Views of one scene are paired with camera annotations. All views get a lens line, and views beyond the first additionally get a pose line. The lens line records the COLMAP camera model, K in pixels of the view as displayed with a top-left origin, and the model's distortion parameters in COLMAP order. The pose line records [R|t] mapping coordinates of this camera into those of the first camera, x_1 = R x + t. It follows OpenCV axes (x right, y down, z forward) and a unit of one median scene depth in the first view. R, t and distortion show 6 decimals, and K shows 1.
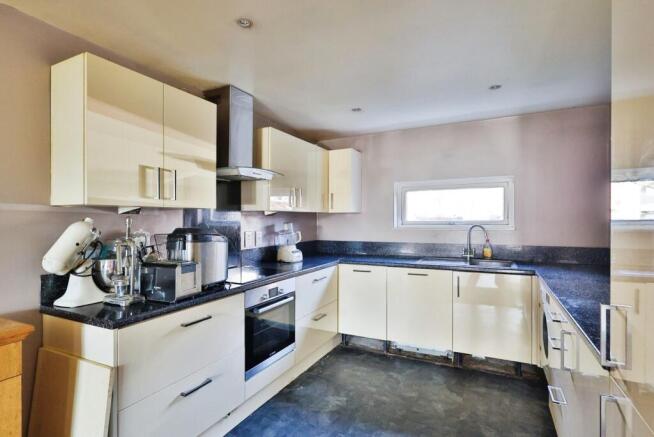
lens RADIAL K [[339.0, 0, 327.9], [0, 339.0, 222.9], [0, 0, 1]] dist [0.027329, 0.000214]
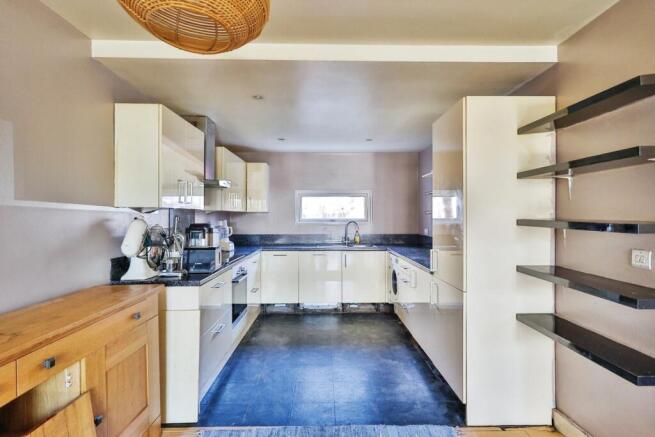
lens RADIAL K [[333.3, 0, 327.5], [0, 333.3, 218.5], [0, 0, 1]] dist [0.000946, 0.000009]
pose [[0.889009, 0.003557, 0.457875, -0.353343], [-0.001663, 0.999988, -0.004540, -0.000472], [-0.457886, 0.003274, 0.889005, -0.288735]]
